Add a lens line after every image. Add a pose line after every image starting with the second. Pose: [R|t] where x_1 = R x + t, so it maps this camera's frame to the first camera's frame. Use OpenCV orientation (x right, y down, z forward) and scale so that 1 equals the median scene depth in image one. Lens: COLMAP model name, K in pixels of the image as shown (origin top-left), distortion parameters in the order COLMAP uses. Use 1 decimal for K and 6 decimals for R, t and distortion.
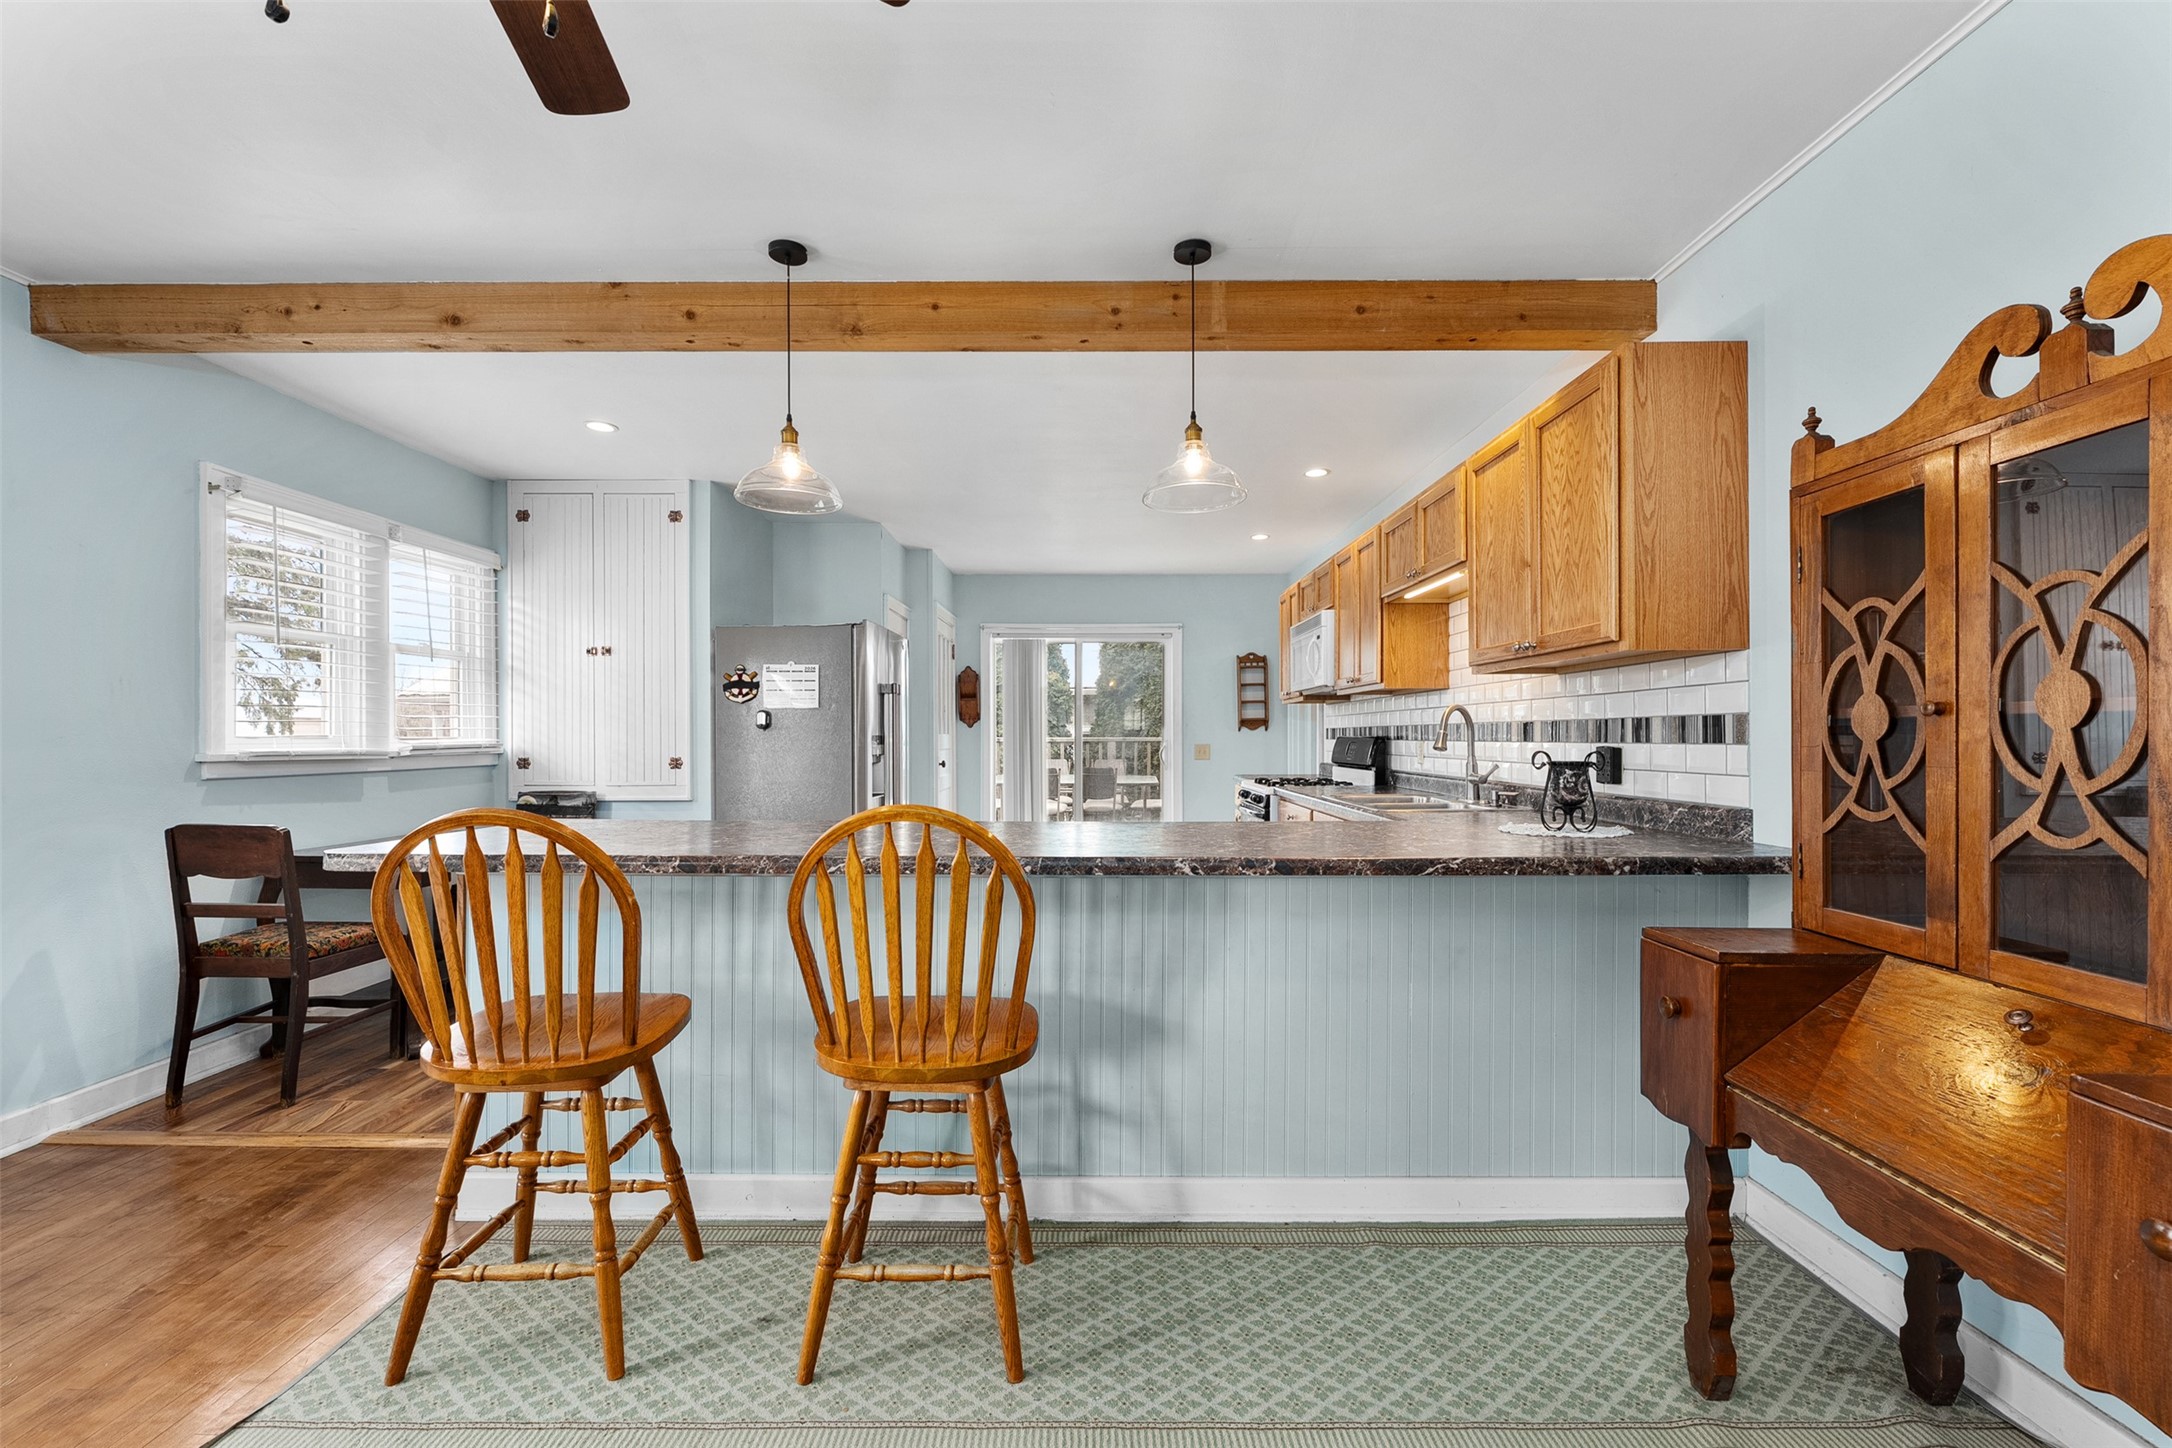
lens RADIAL K [[883.4, 0, 1093.2], [0, 883.4, 722.8], [0, 0, 1]] dist [-0.001338, -0.000199]
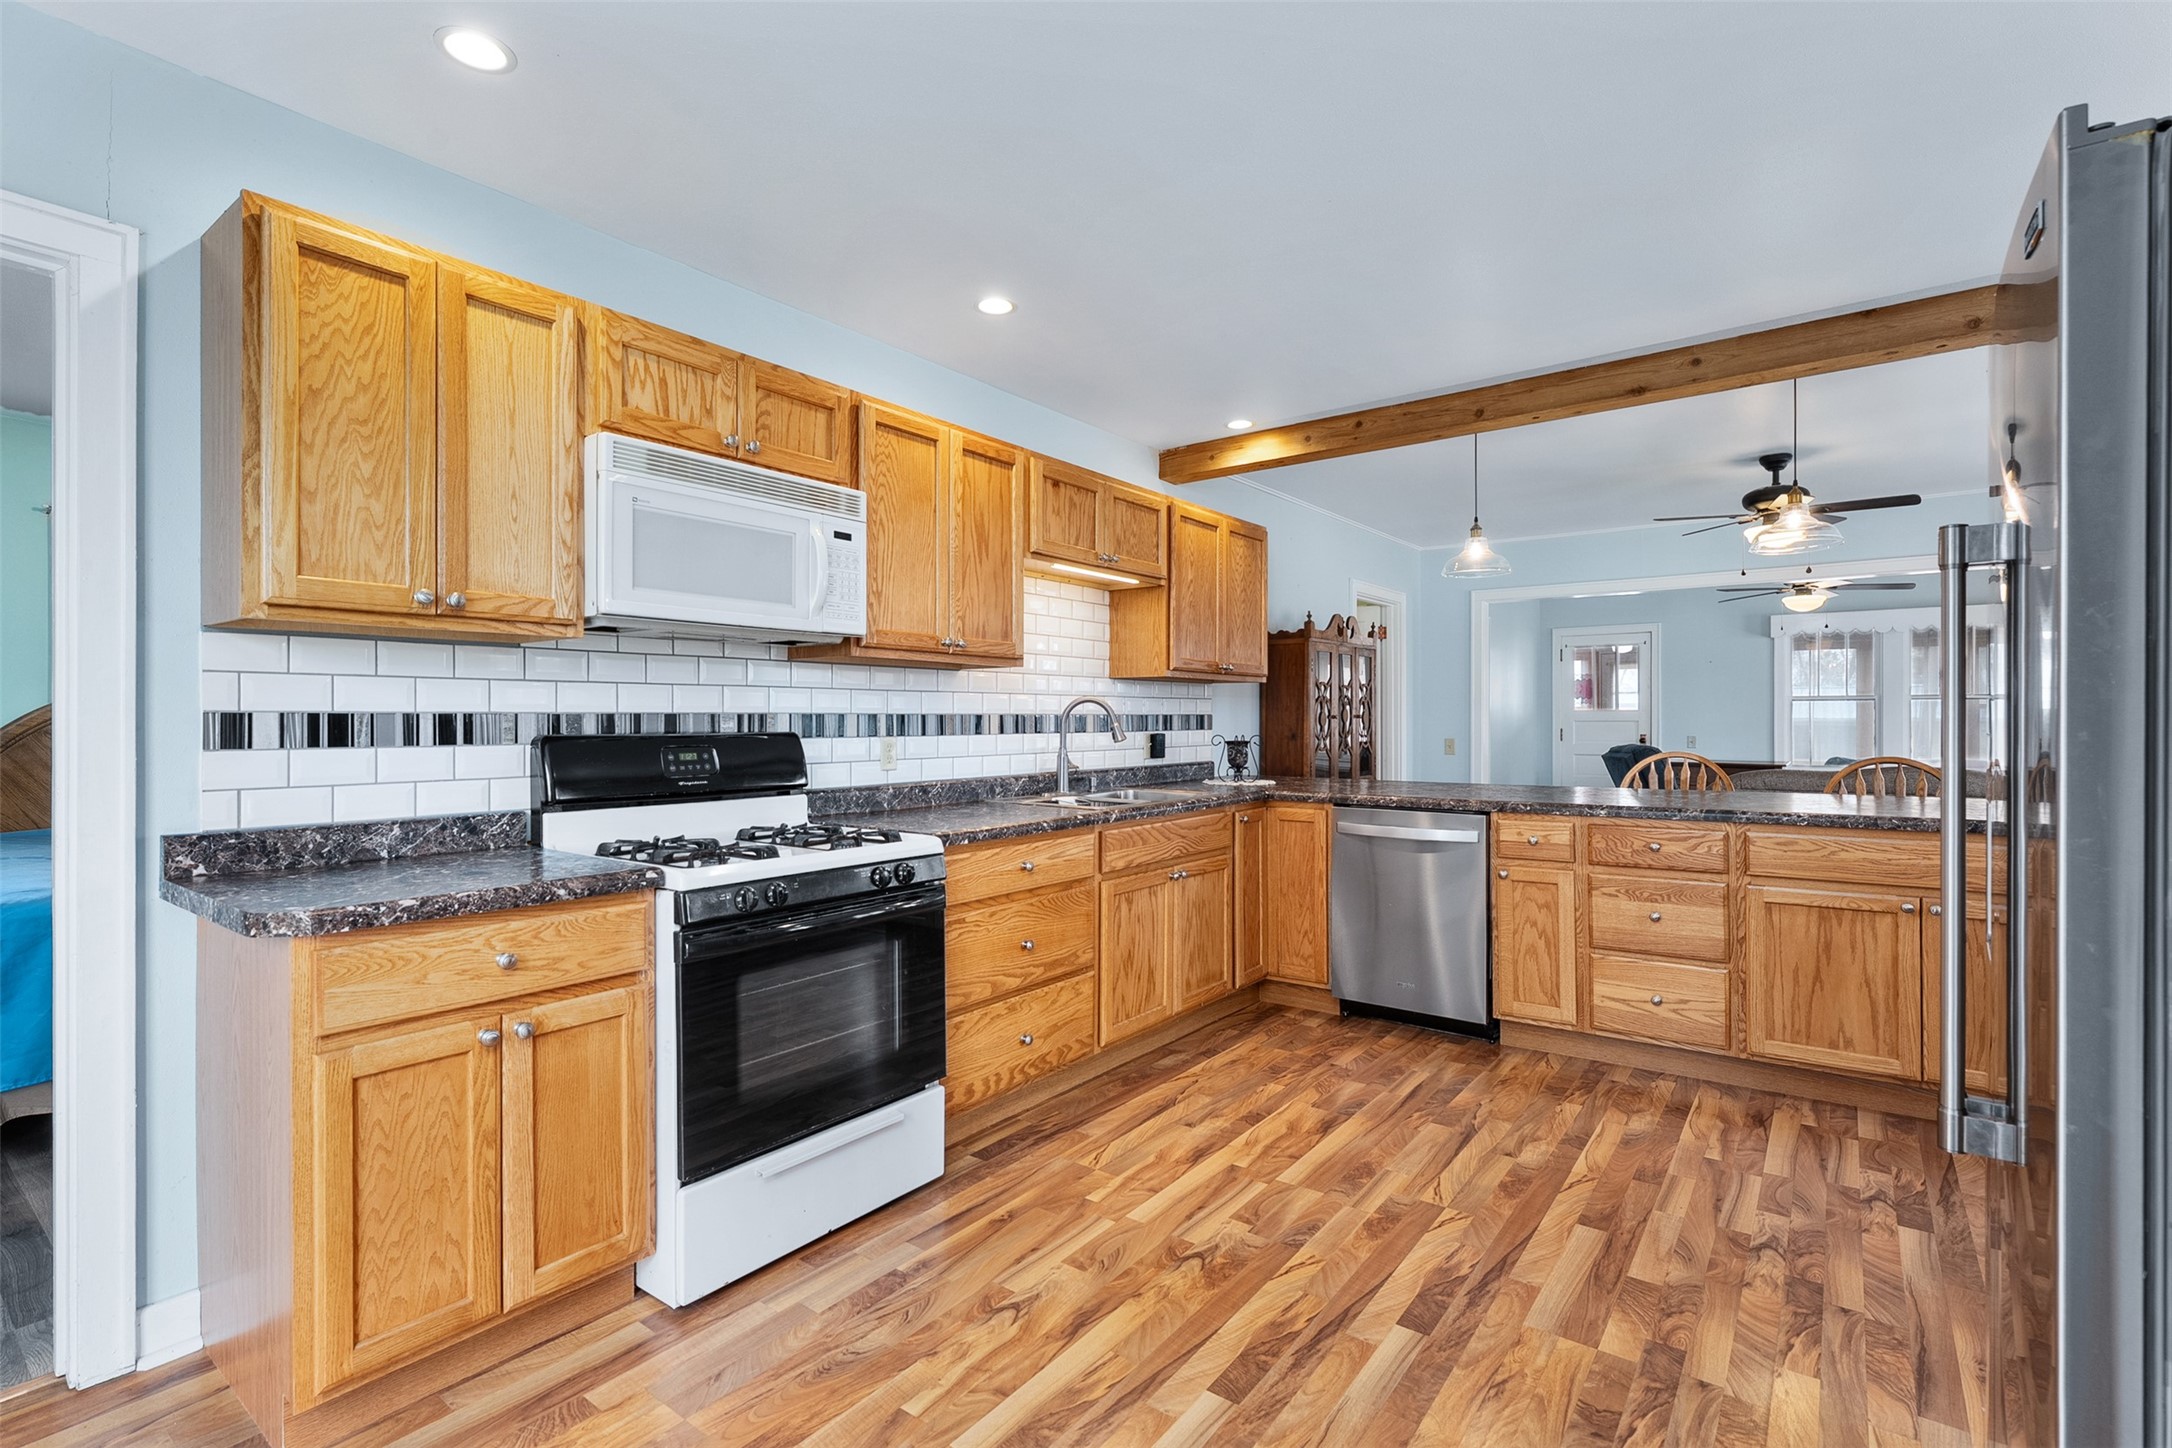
lens RADIAL K [[1006.8, 0, 1076.1], [0, 1006.8, 681.4], [0, 0, 1]] dist [0.000011, -0.001006]
pose [[-0.791277, 0.026450, 0.610886, -0.372336], [-0.004995, 0.998751, -0.049714, 0.025798], [-0.611438, -0.042389, -0.790156, 2.599334]]
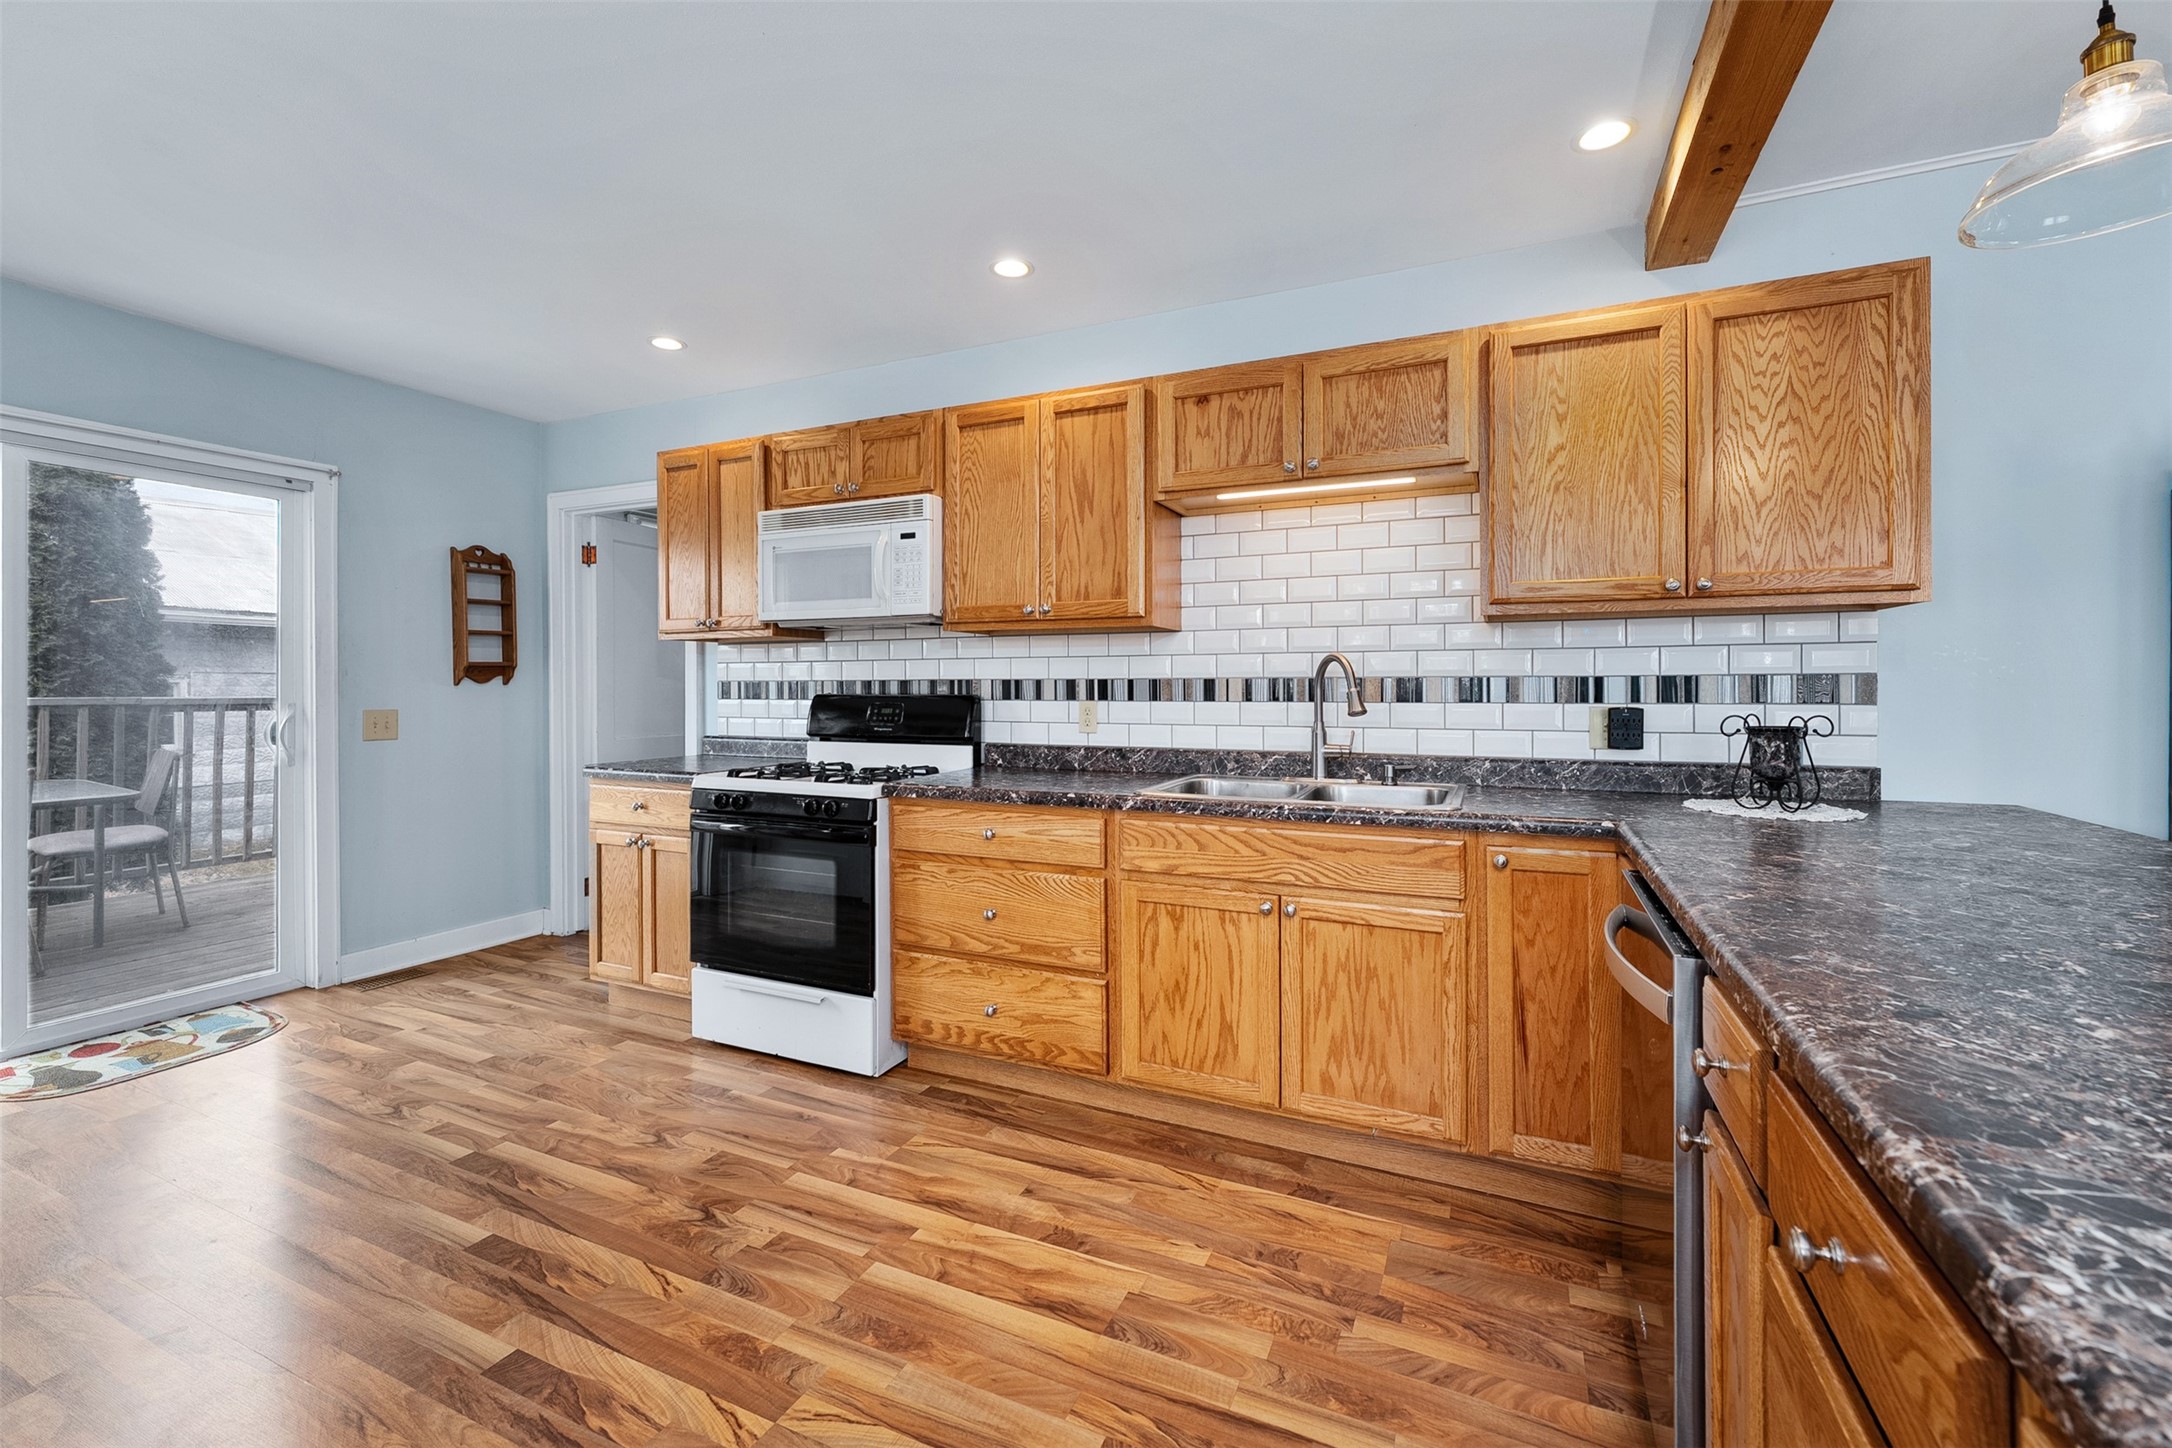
lens RADIAL K [[902.0, 0, 1079.8], [0, 902.0, 660.1], [0, 0, 1]] dist [-0.001381, 0.000226]
pose [[0.426644, 0.023318, 0.904119, -0.497223], [-0.009977, 0.999728, -0.021076, 0.004156], [-0.904364, -0.000028, 0.426761, 1.182225]]
